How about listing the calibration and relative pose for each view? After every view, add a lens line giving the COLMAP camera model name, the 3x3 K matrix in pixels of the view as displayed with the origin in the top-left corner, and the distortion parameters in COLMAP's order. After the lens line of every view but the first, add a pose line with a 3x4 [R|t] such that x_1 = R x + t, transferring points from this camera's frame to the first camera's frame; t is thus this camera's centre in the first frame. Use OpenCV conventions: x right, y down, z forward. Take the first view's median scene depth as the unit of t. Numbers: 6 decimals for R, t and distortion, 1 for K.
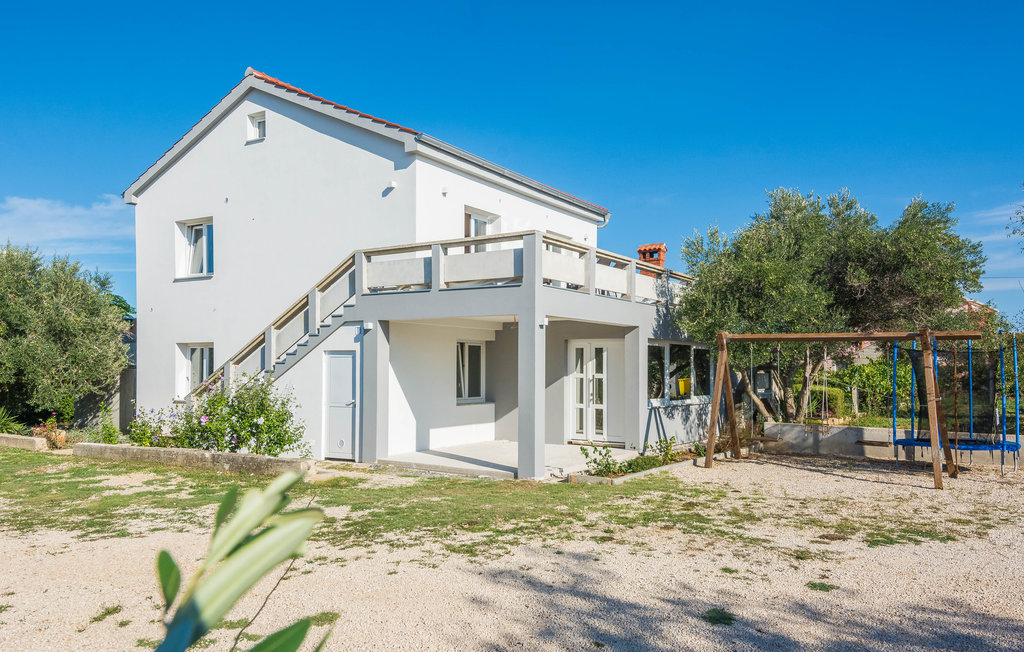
lens RADIAL K [[745.3, 0, 512.0], [0, 745.3, 326.0], [0, 0, 1]] dist [0.049236, 0.000503]
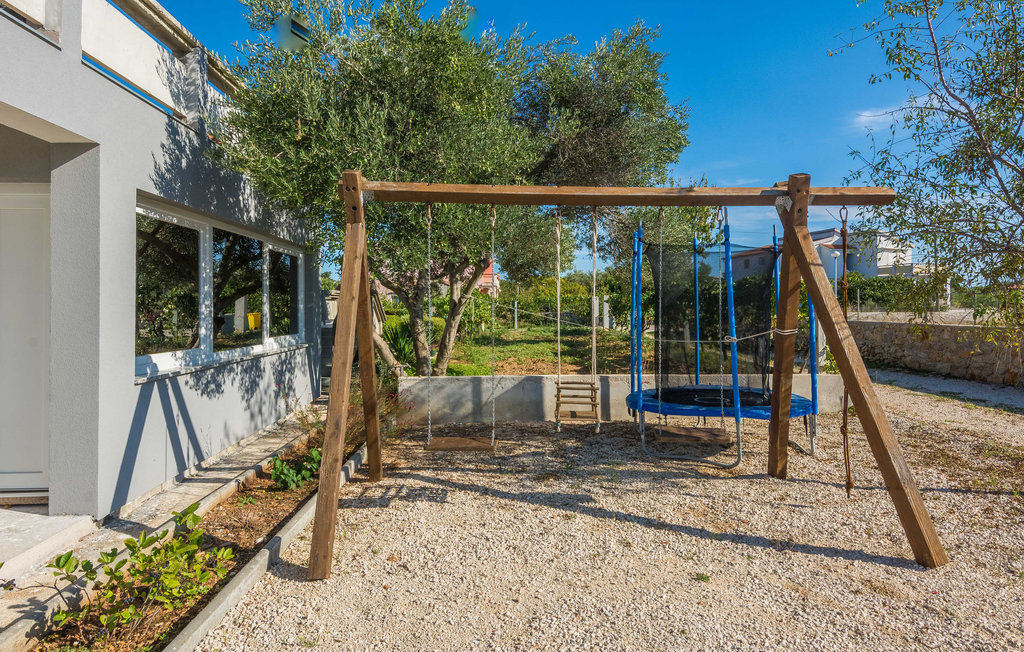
lens RADIAL K [[578.0, 0, 512.1], [0, 578.0, 303.9], [0, 0, 1]] dist [0.056620, 0.000019]
pose [[0.800946, -0.007958, 0.598684, 0.147834], [-0.024520, 0.998637, 0.046079, 0.050914], [-0.598234, -0.051586, 0.799659, 0.625495]]
